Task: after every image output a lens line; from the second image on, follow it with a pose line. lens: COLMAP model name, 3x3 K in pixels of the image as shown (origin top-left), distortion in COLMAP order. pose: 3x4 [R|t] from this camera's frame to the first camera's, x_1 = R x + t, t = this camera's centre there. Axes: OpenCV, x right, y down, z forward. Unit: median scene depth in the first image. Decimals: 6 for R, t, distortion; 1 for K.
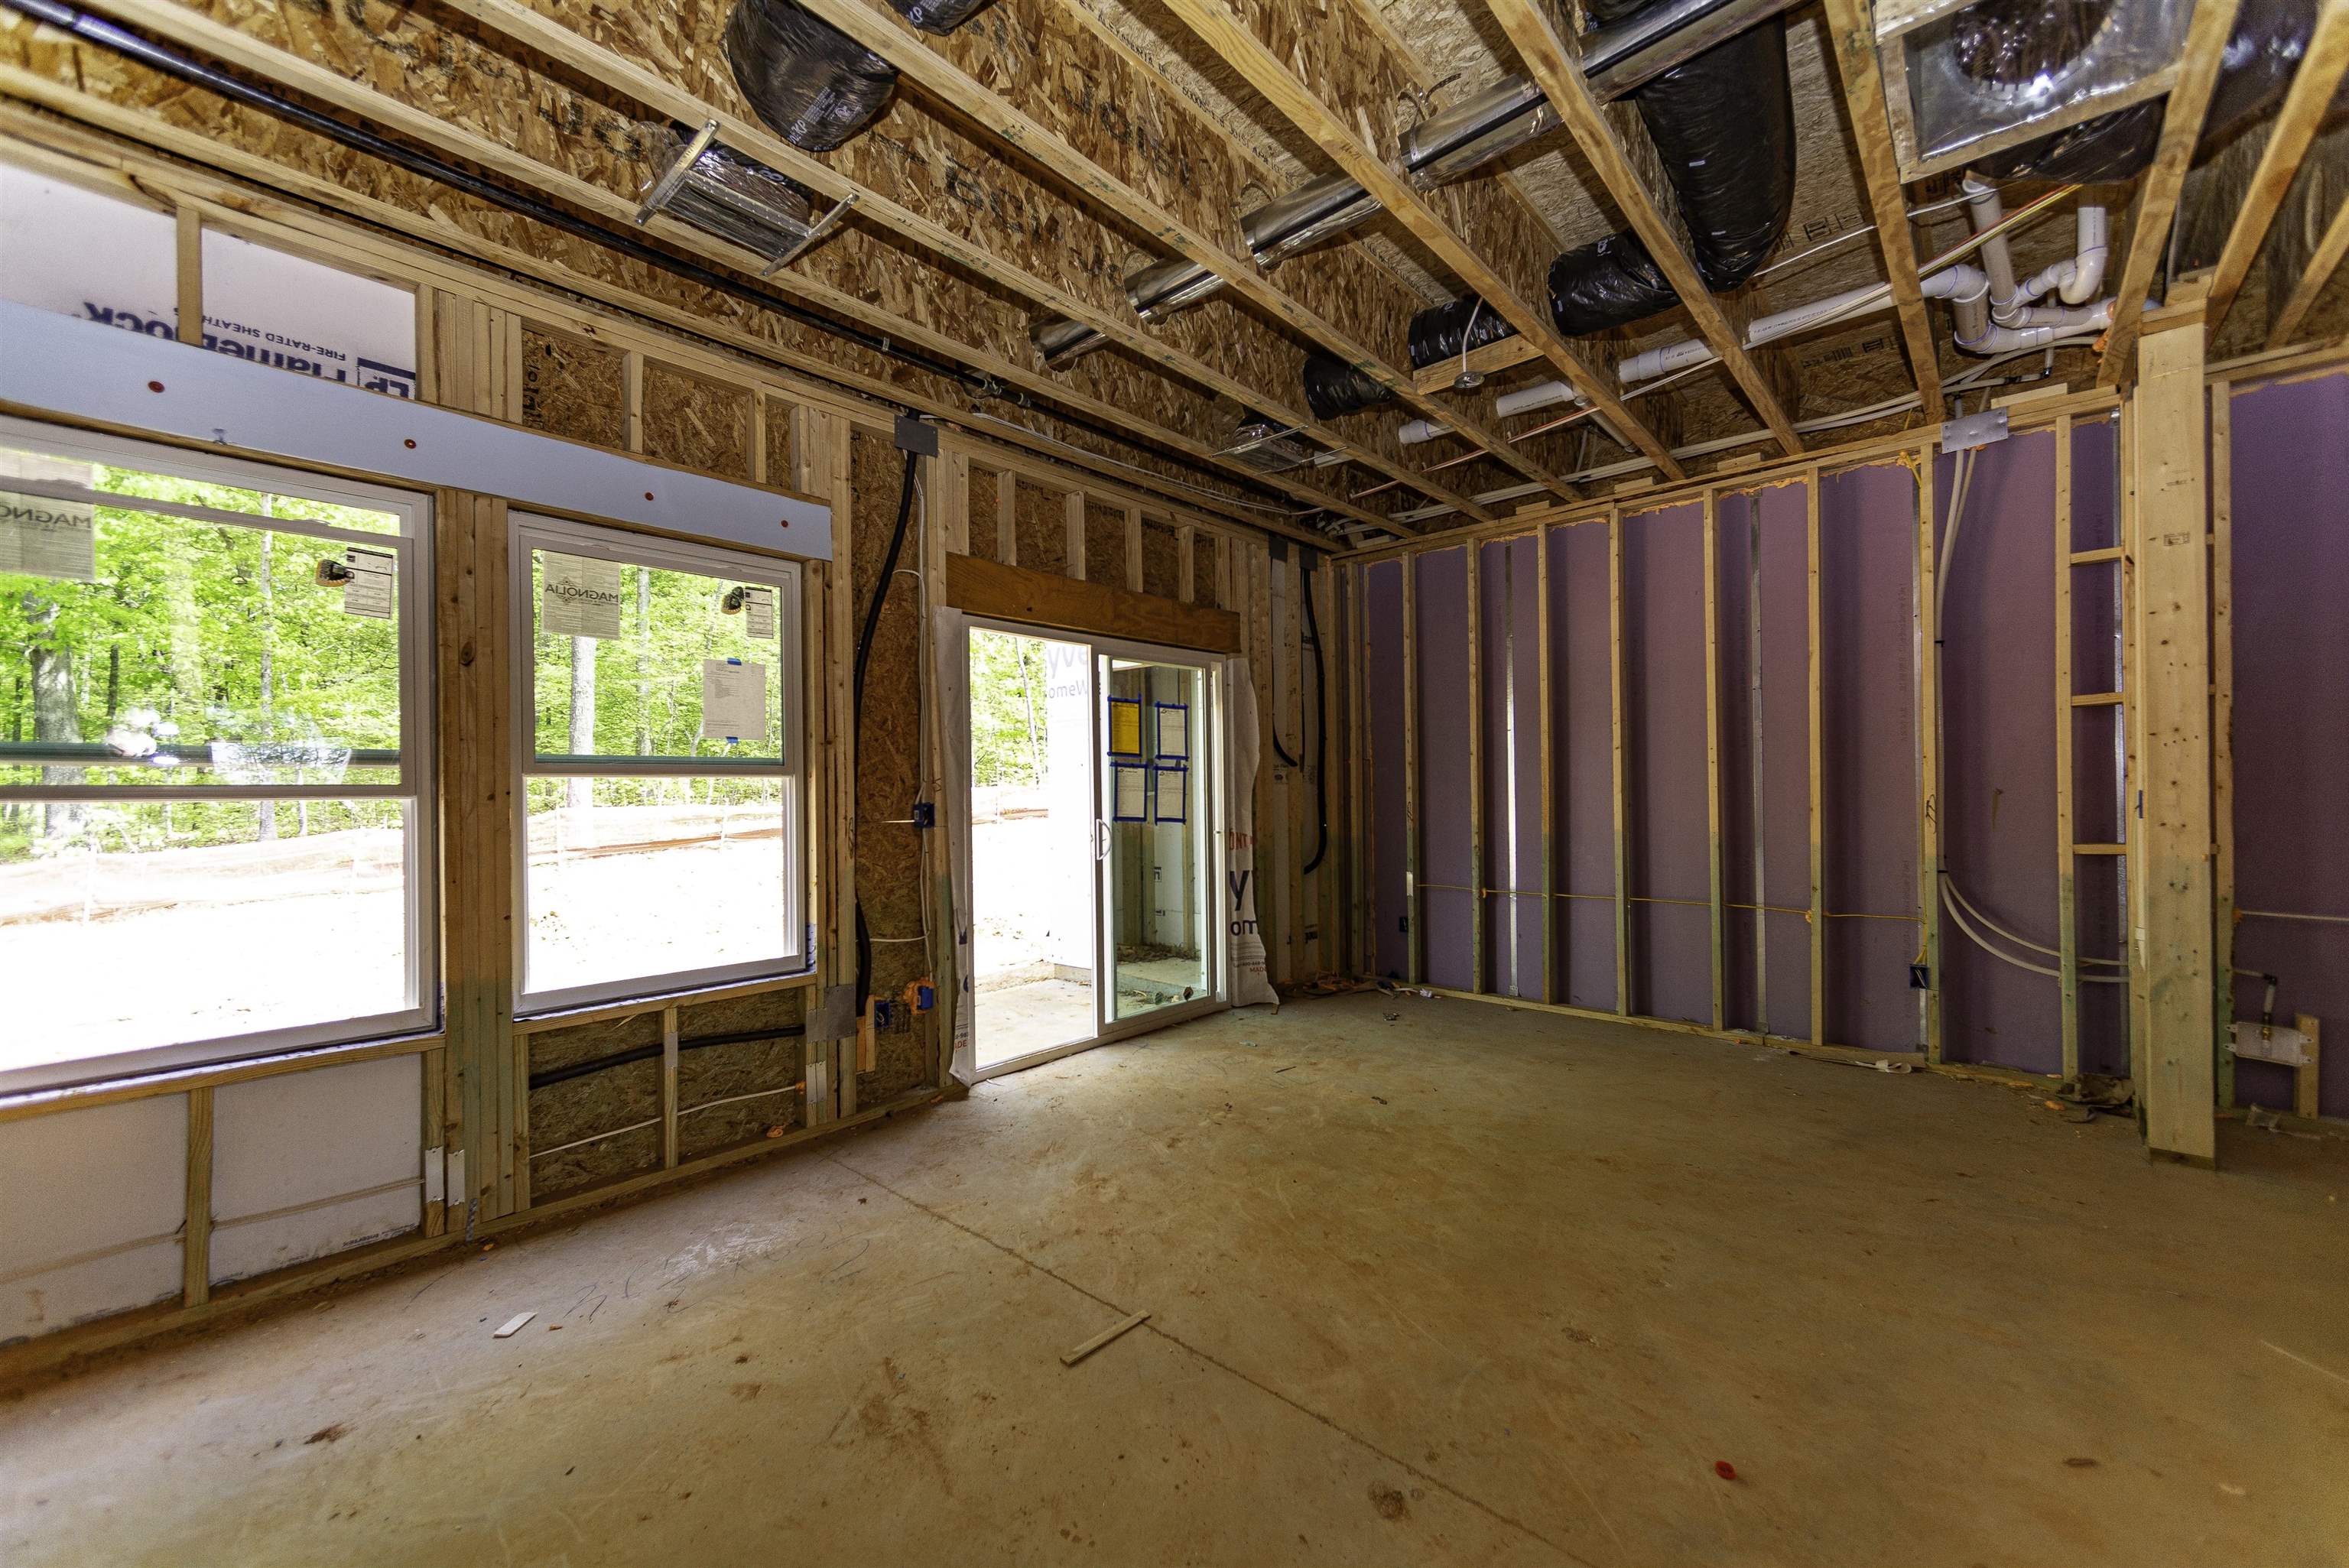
lens RADIAL K [[904.6, 0, 1168.7], [0, 904.6, 791.4], [0, 0, 1]] dist [0.005369, 0.000065]
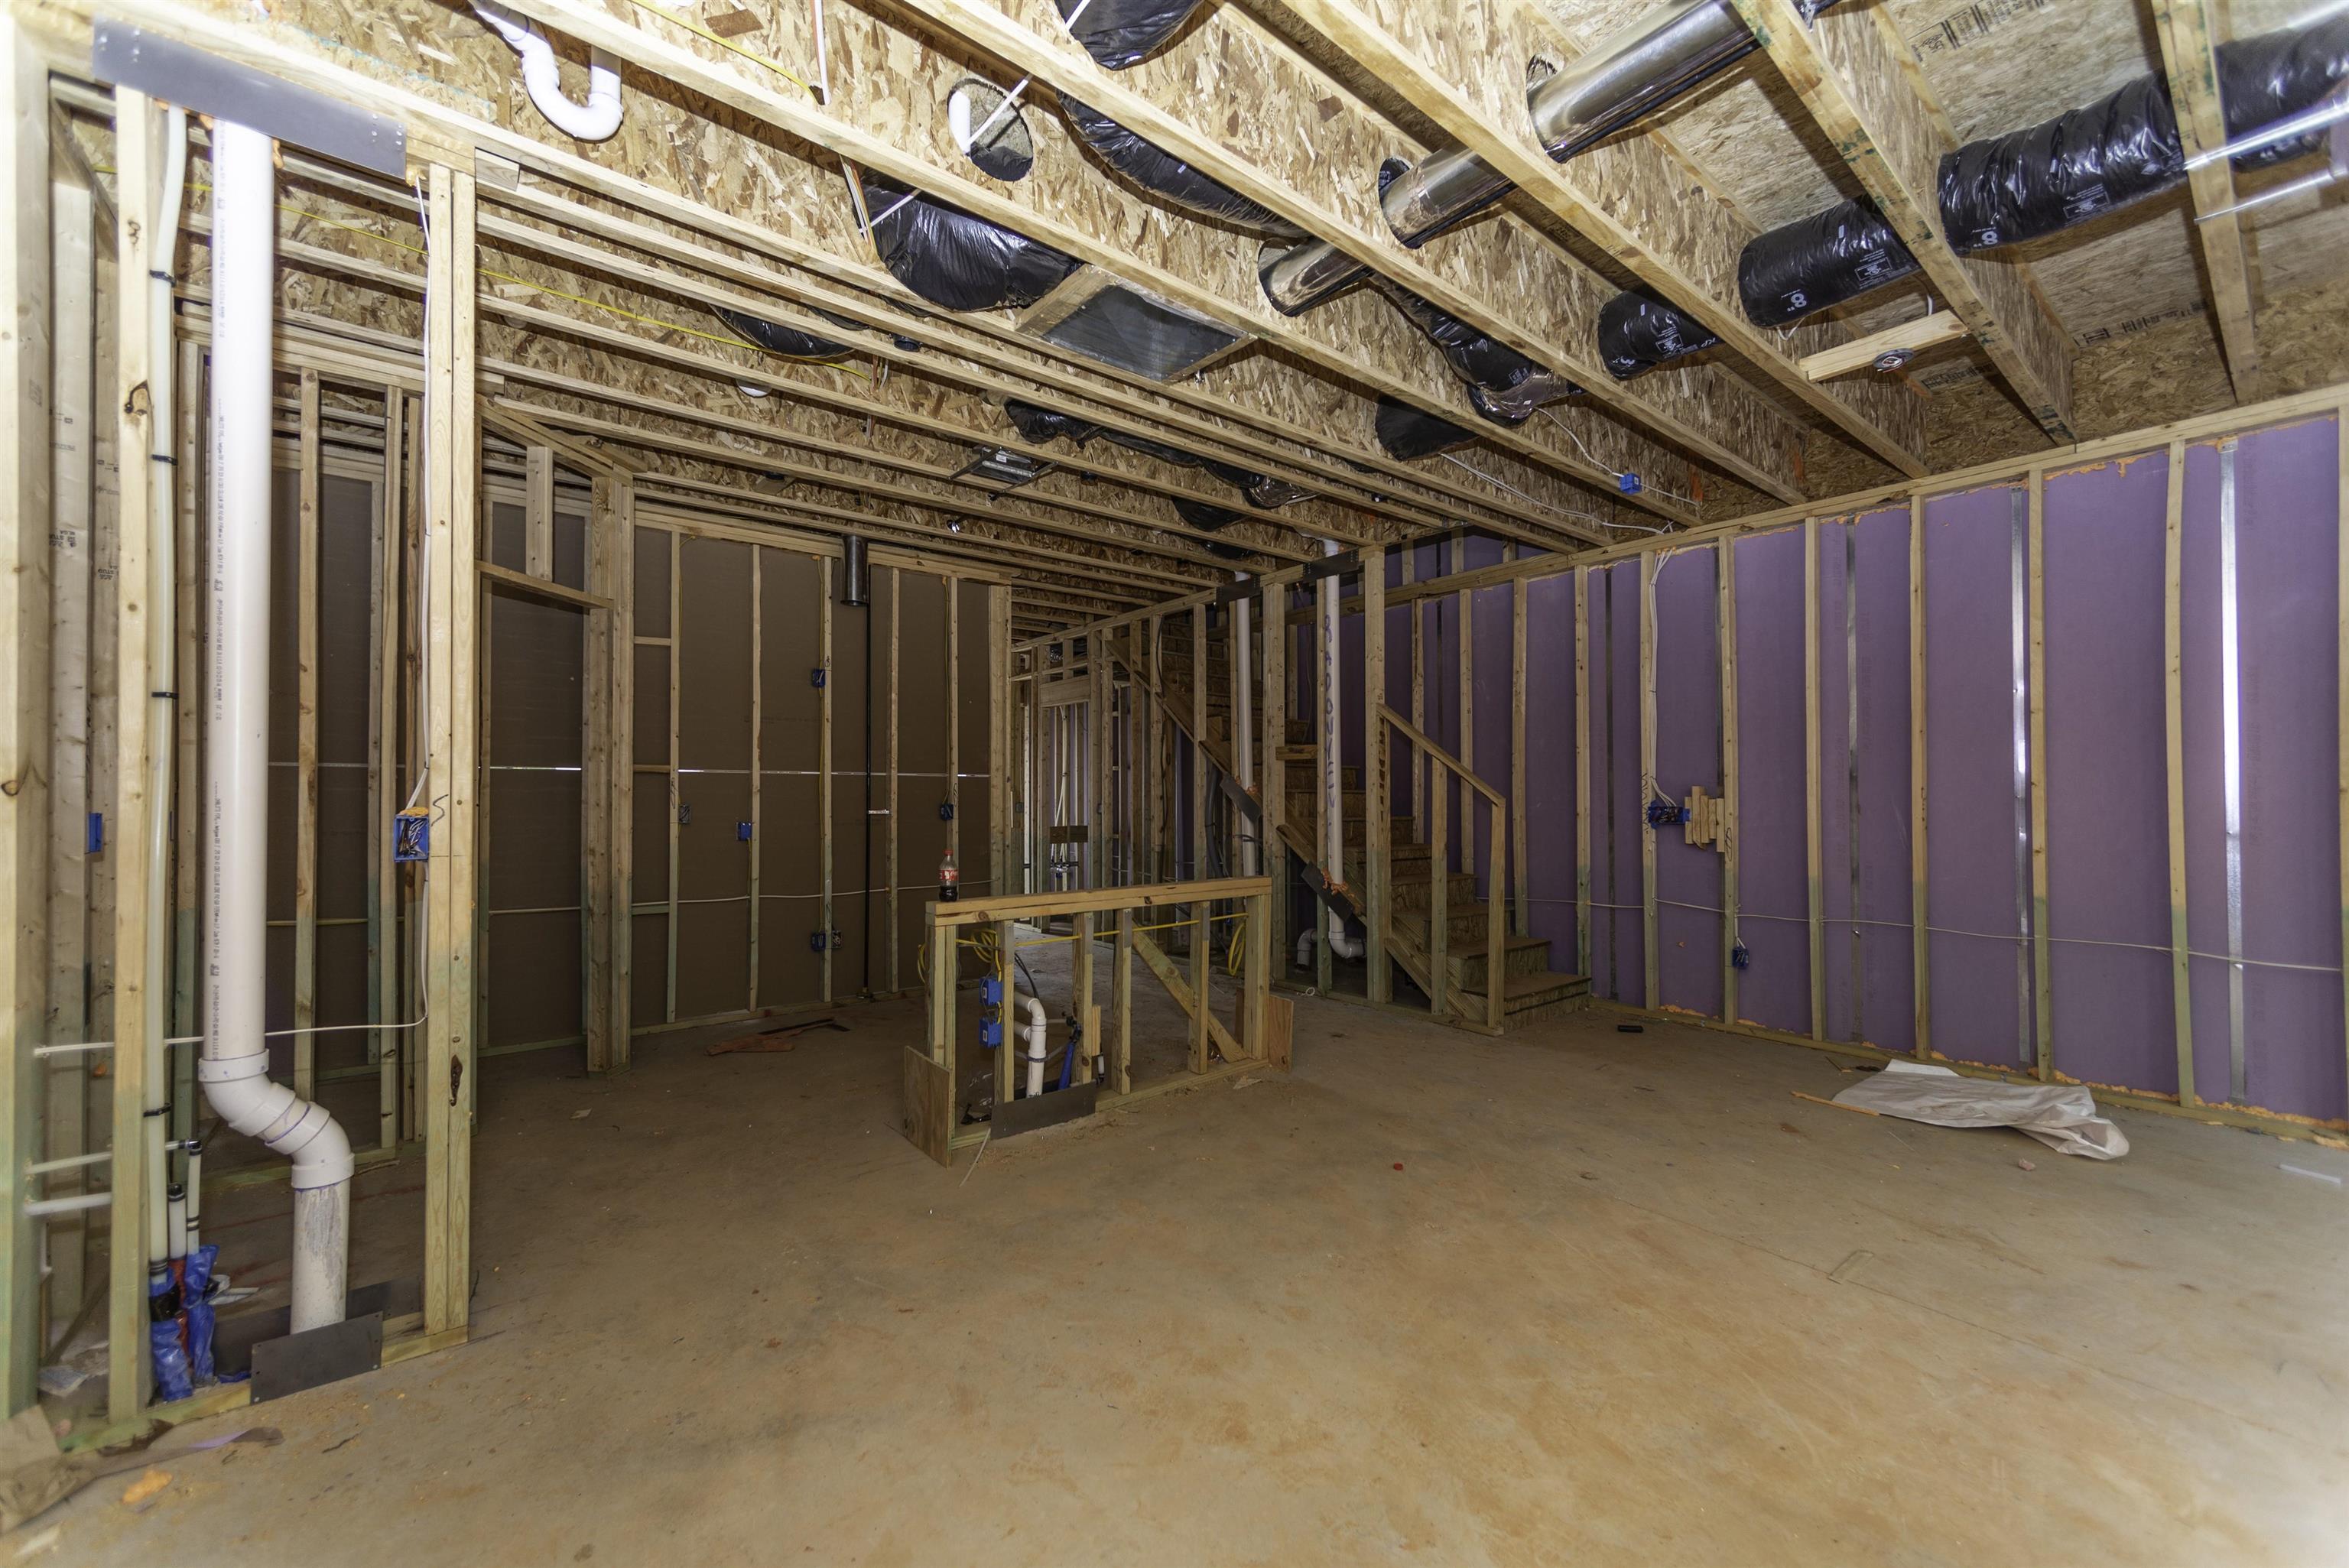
lens RADIAL K [[902.2, 0, 1173.0], [0, 902.2, 791.5], [0, 0, 1]] dist [0.010233, -0.000149]
pose [[-0.988049, 0.011378, 0.153717, 0.380997], [0.010137, 0.999909, -0.008855, -0.007002], [-0.153804, -0.007191, -0.988075, 1.432857]]
